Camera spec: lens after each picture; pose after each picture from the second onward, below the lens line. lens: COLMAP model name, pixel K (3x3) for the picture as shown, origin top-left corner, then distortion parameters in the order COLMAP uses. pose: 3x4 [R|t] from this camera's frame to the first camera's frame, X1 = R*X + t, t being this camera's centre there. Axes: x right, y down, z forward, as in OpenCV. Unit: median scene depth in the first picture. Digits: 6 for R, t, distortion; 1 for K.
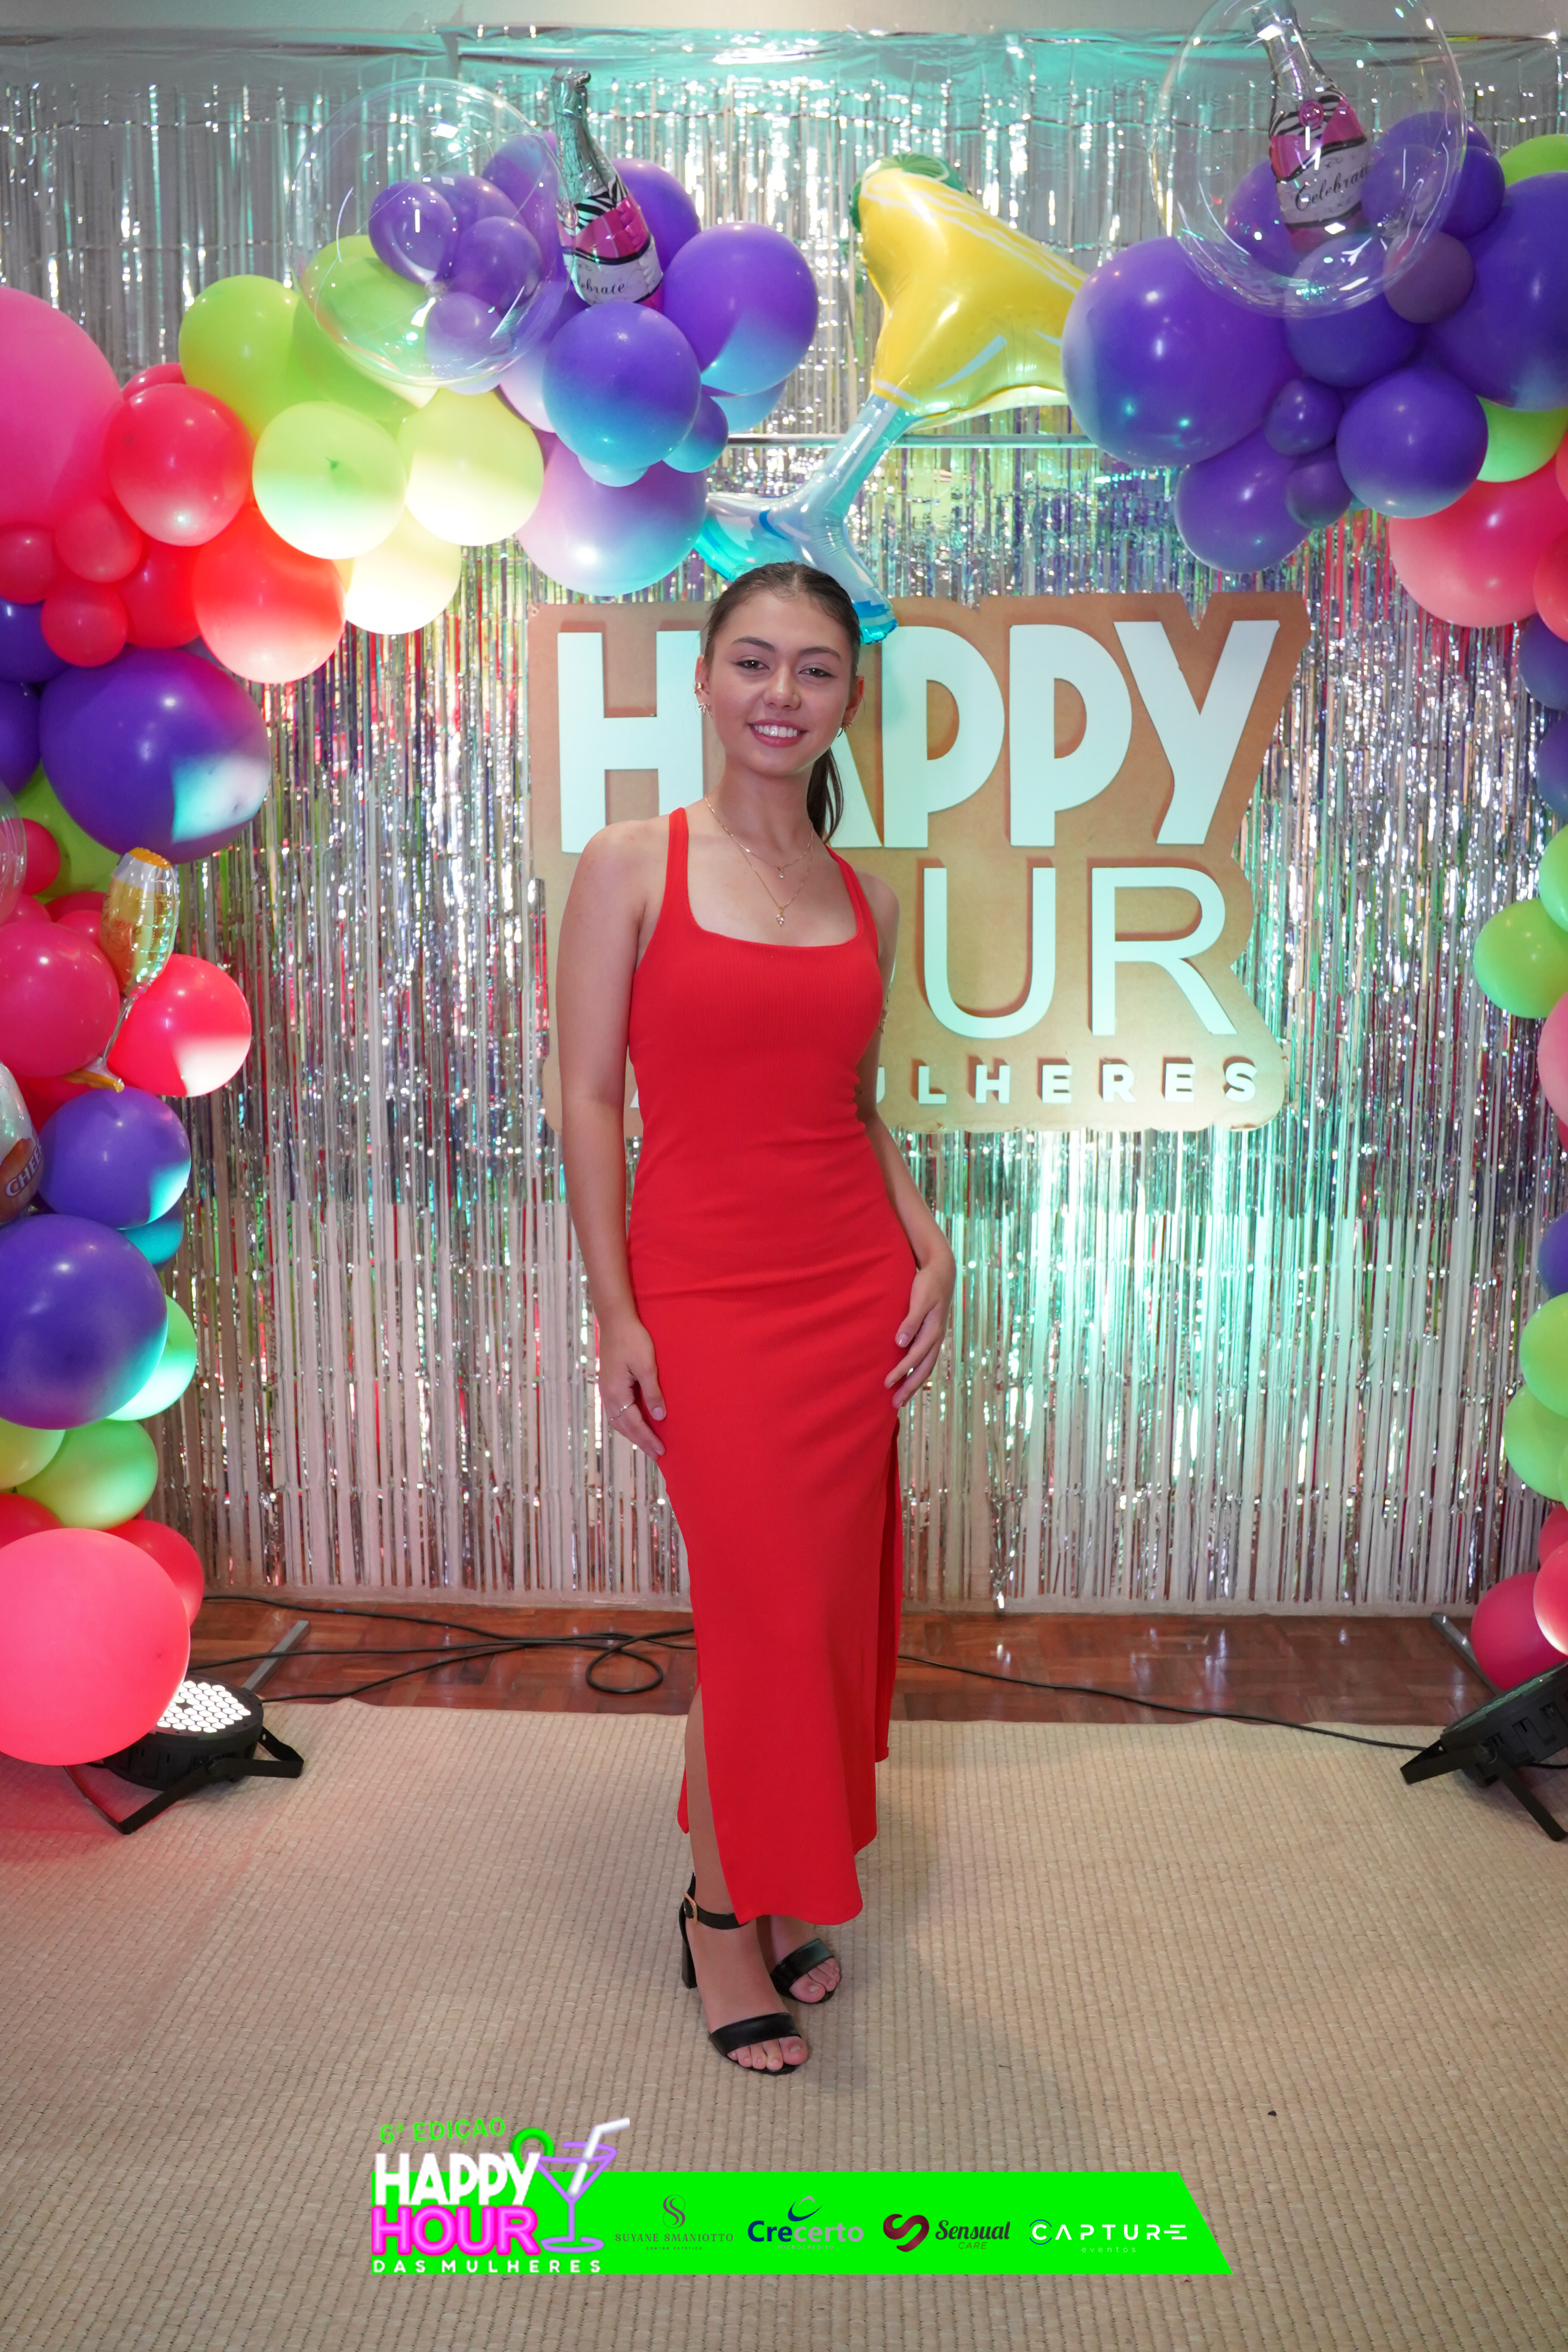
lens RADIAL K [[1748.8, 0, 788.4], [0, 1748.8, 1187.3], [0, 0, 1]] dist [-0.118890, 0.081345]
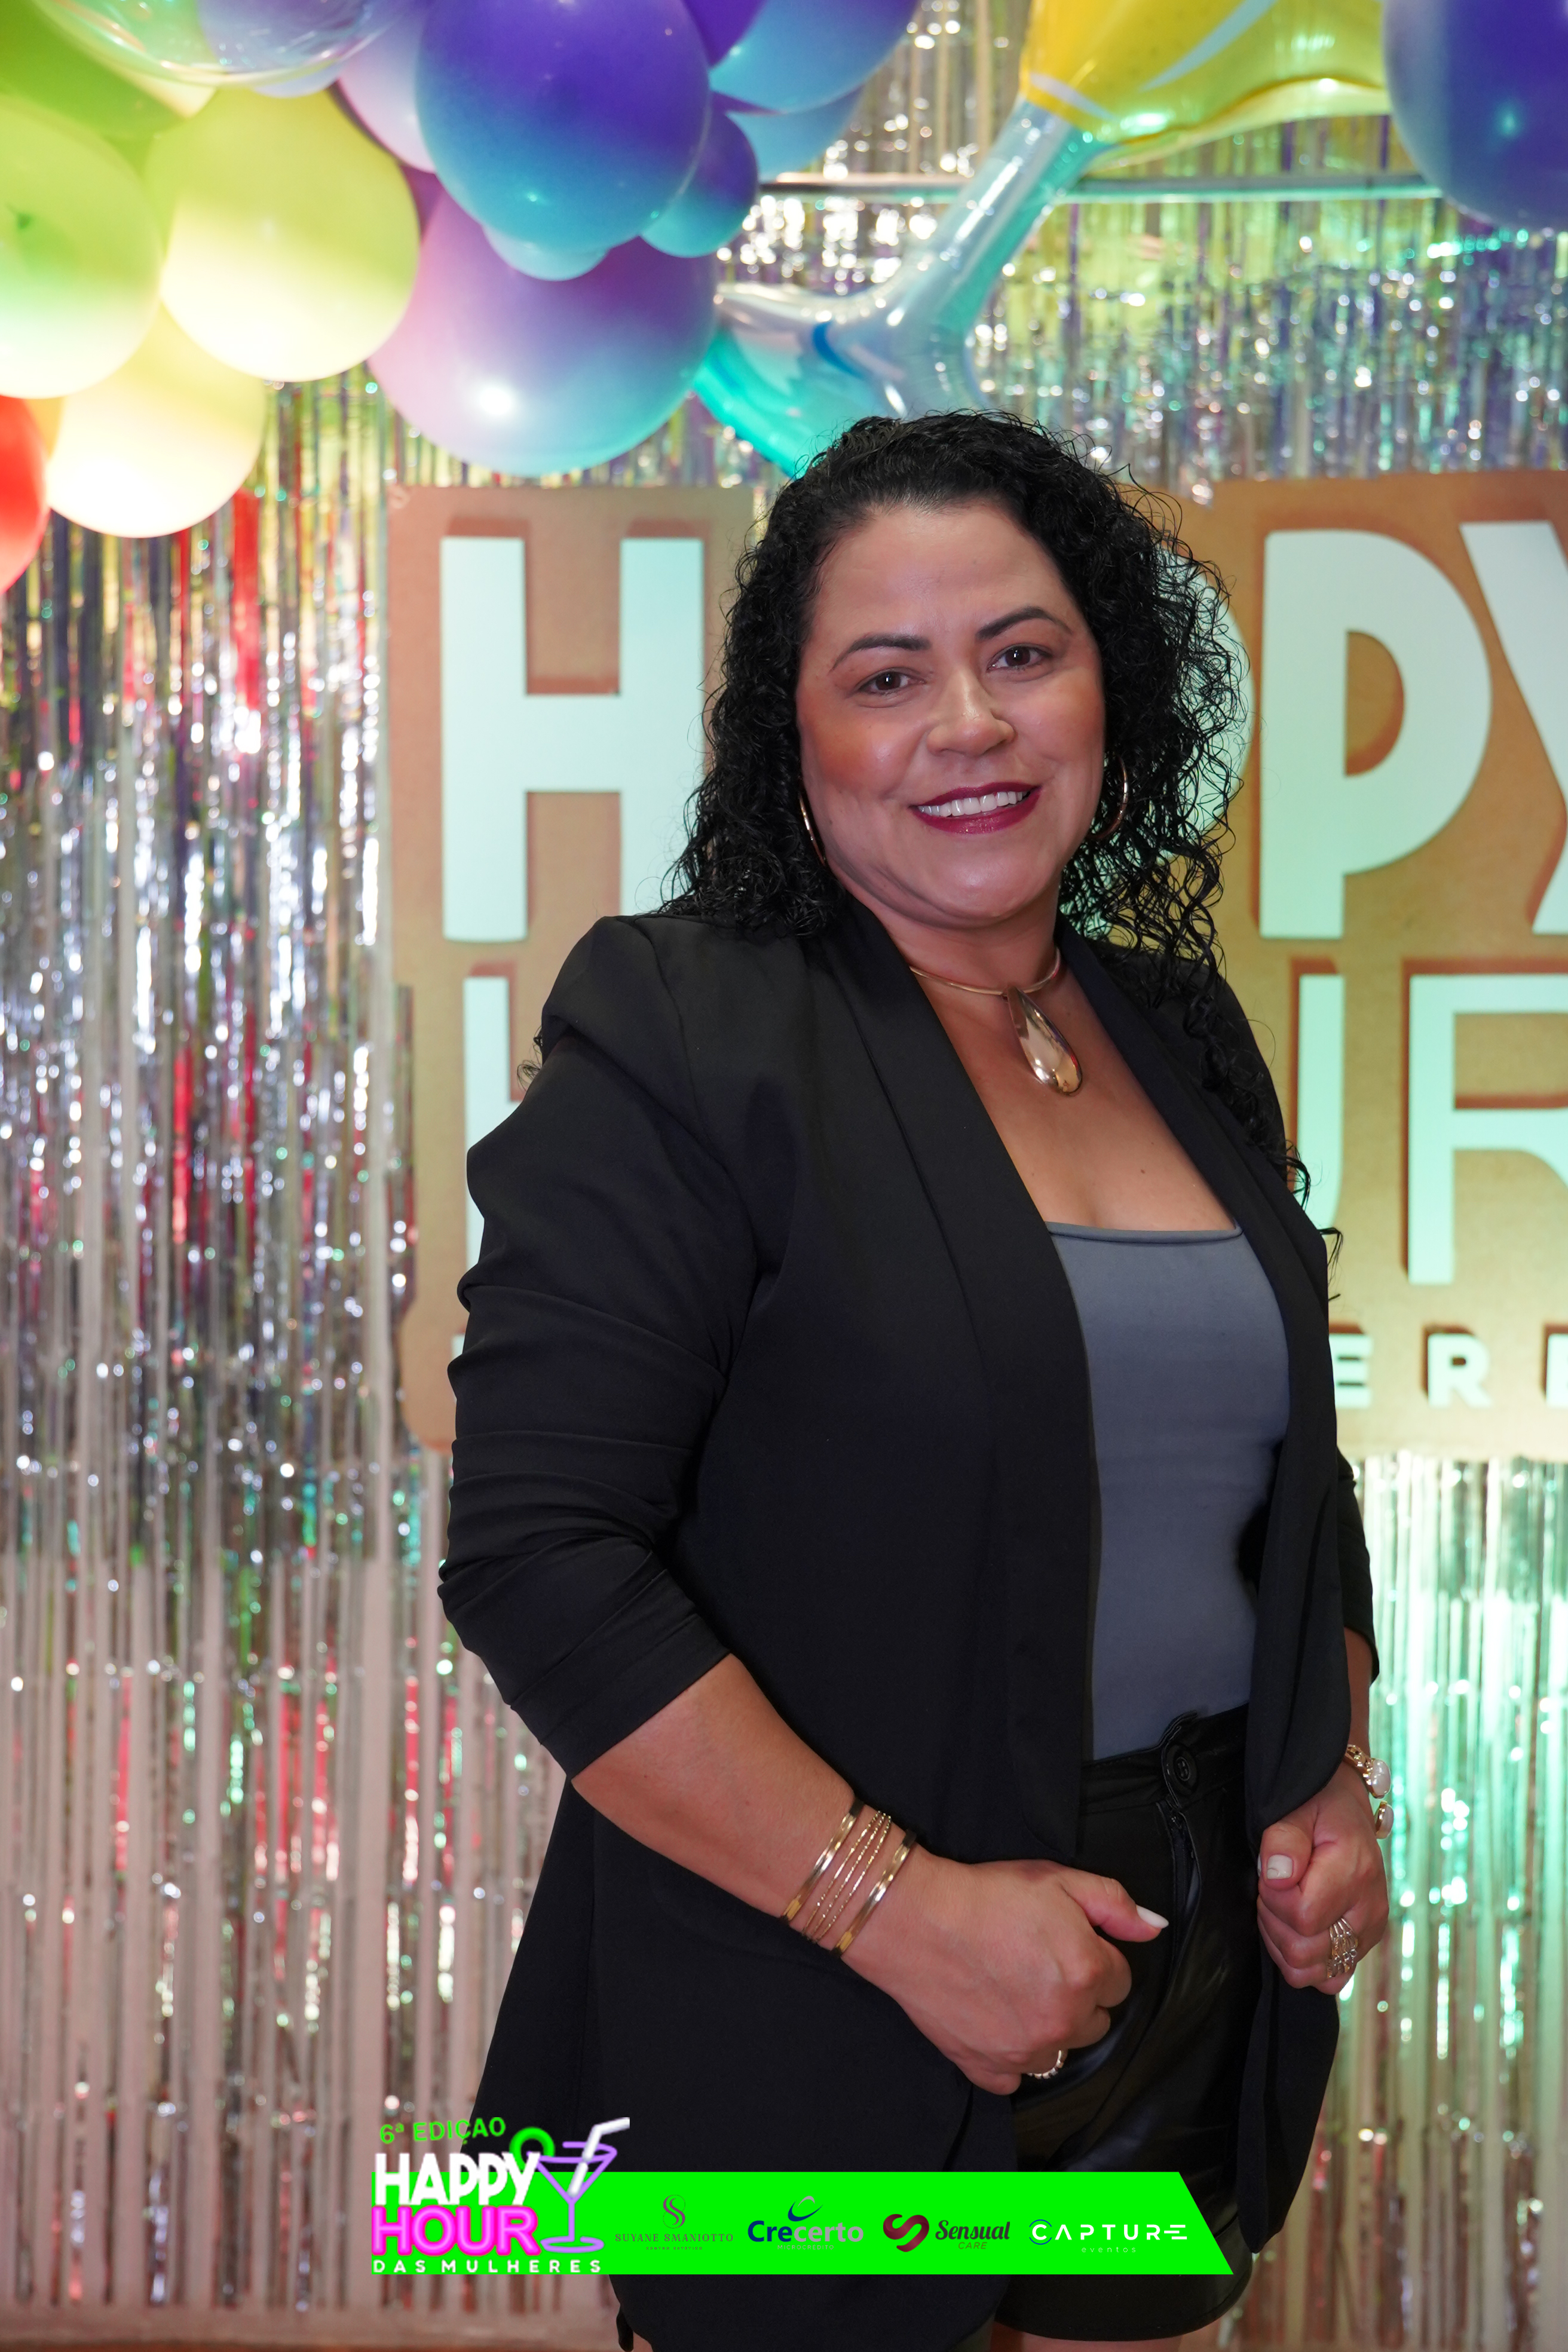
lens RADIAL K [[3051.0, 0, 783.6], [0, 3051.0, 1176.5], [0, 0, 1]] dist [0.192285, 0.000000]
pose [[0.999817, 0.013669, -0.013410, -0.009070], [-0.014751, 0.996340, -0.084194, -0.038507], [0.012210, 0.084377, 0.996359, 0.039228]]
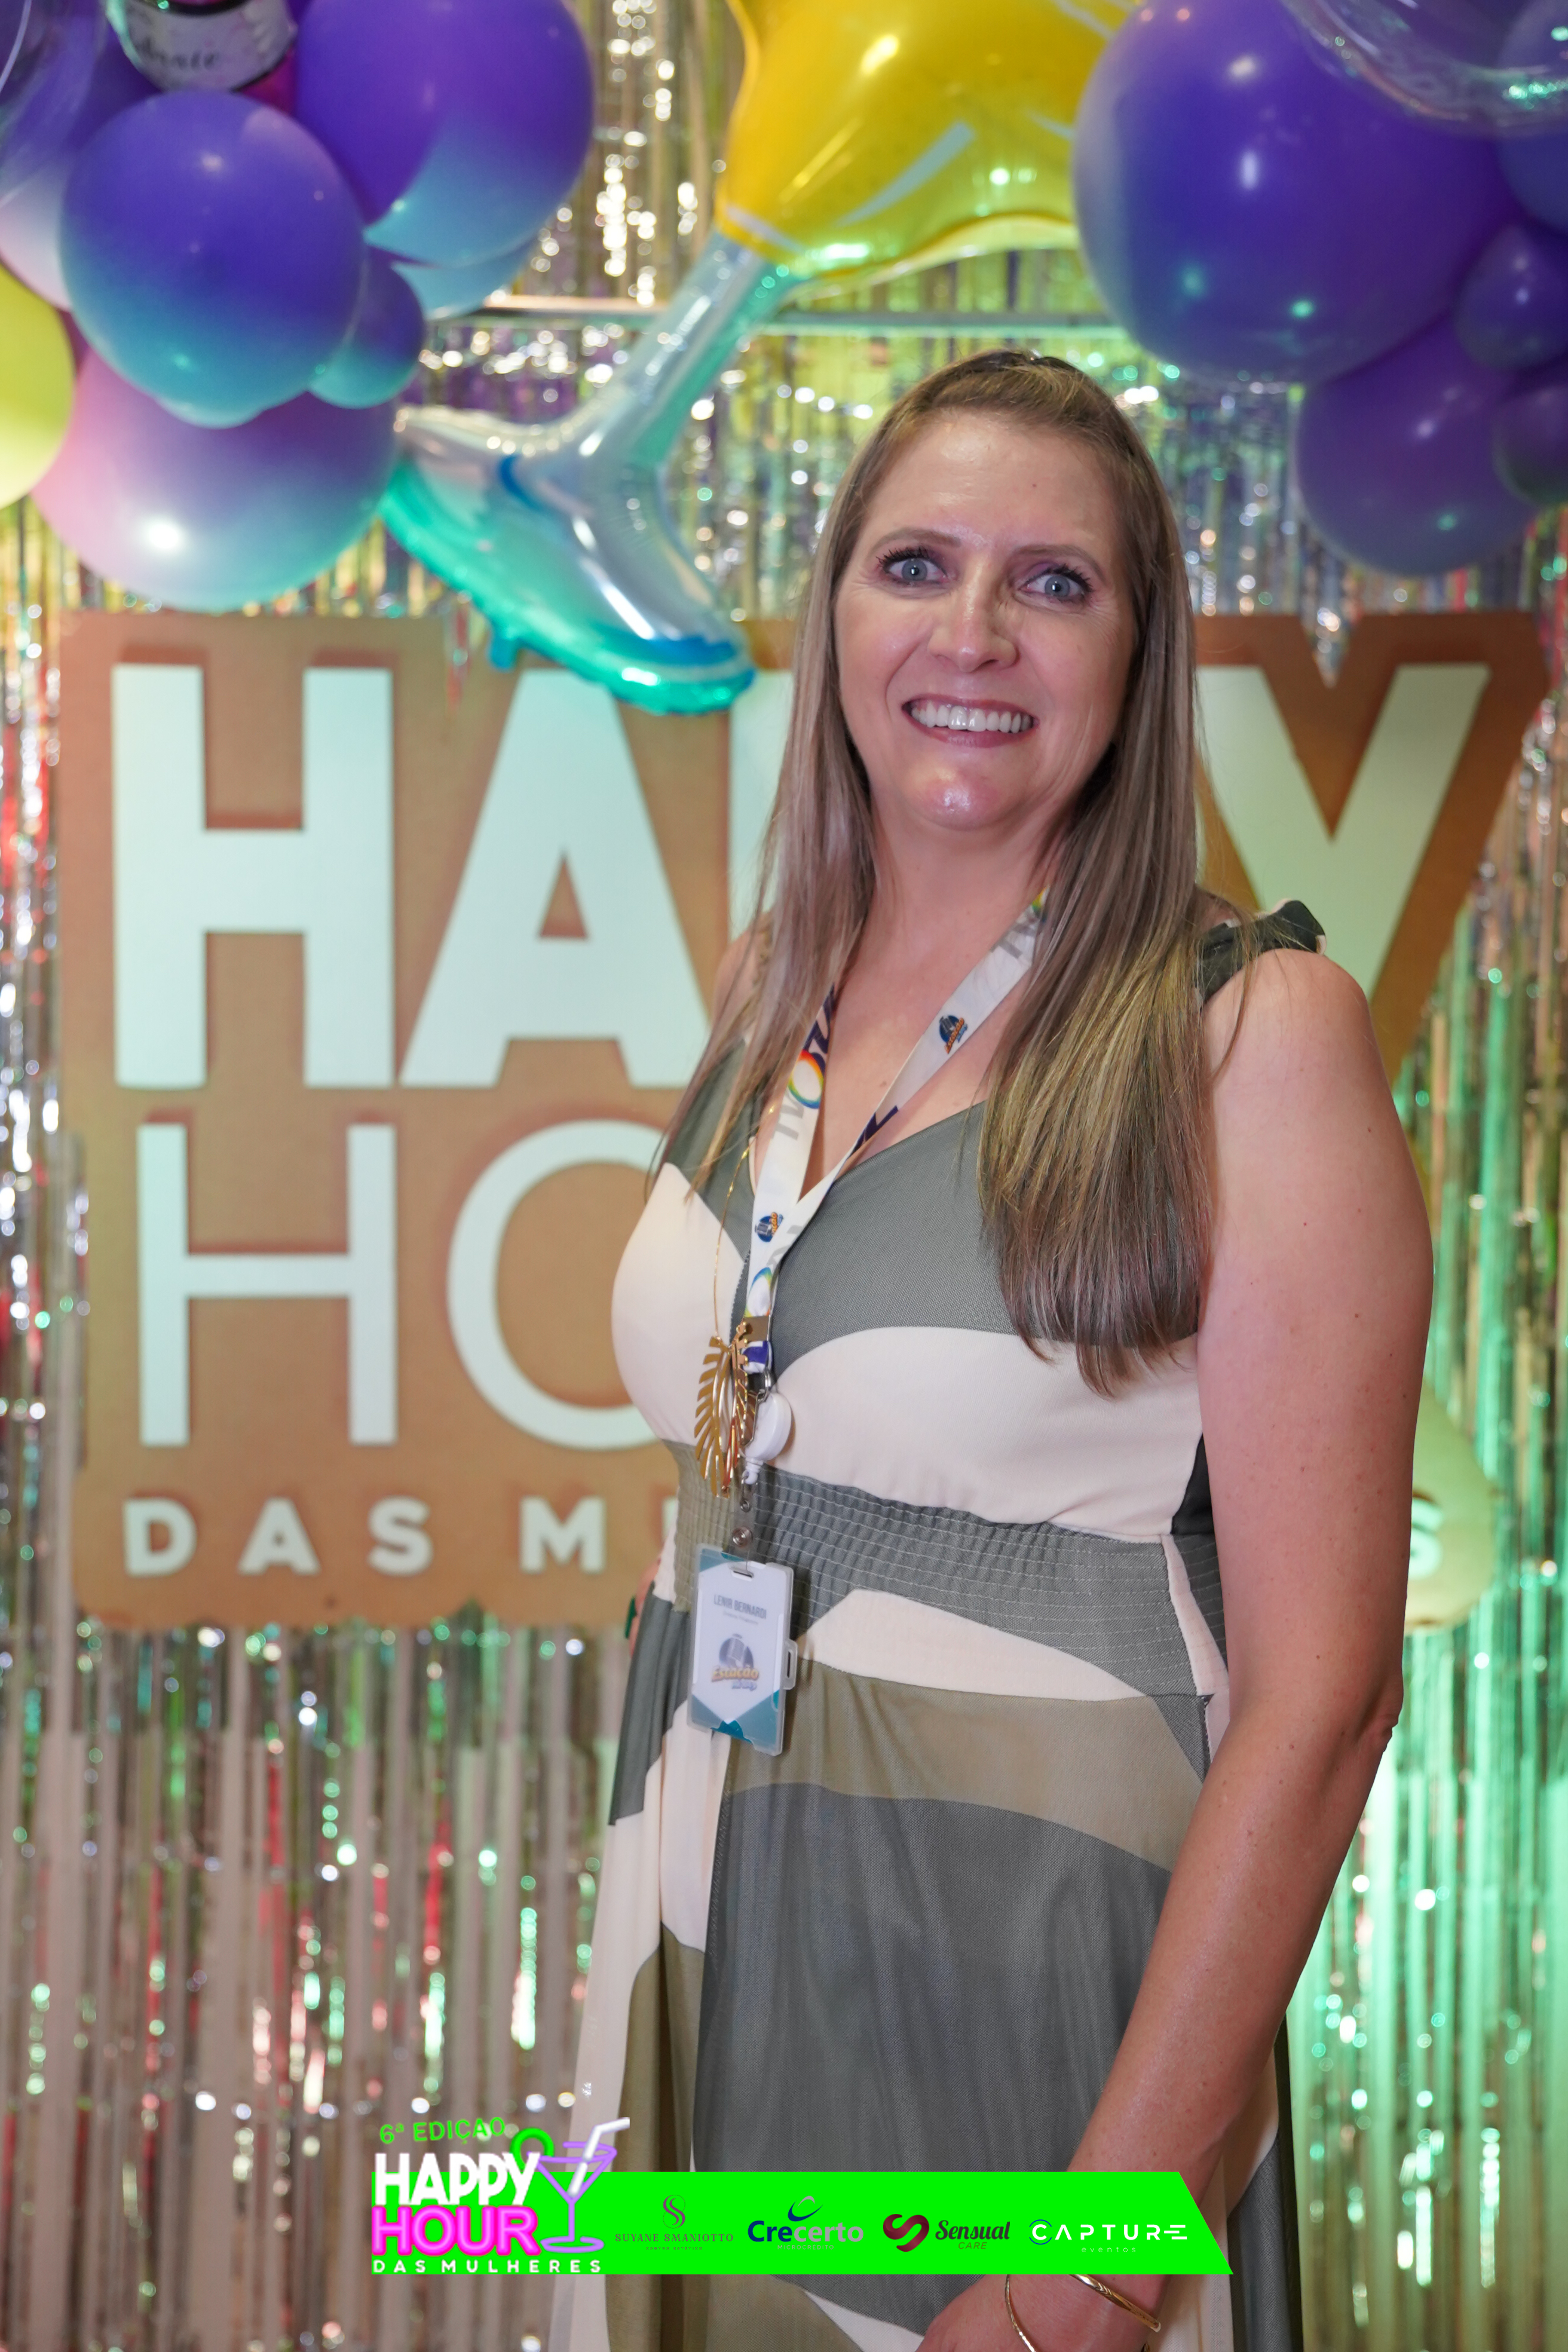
lens RADIAL K [[3510.4, 0, 771.3], [0, 3510.4, 1199.5], [0, 0, 1]] dist [0.263264, 0.000000]
pose [[0.999604, 0.015550, 0.023452, 0.044339], [-0.013390, 0.995886, -0.089619, -0.067652], [-0.024749, 0.089270, 0.995700, -0.071197]]
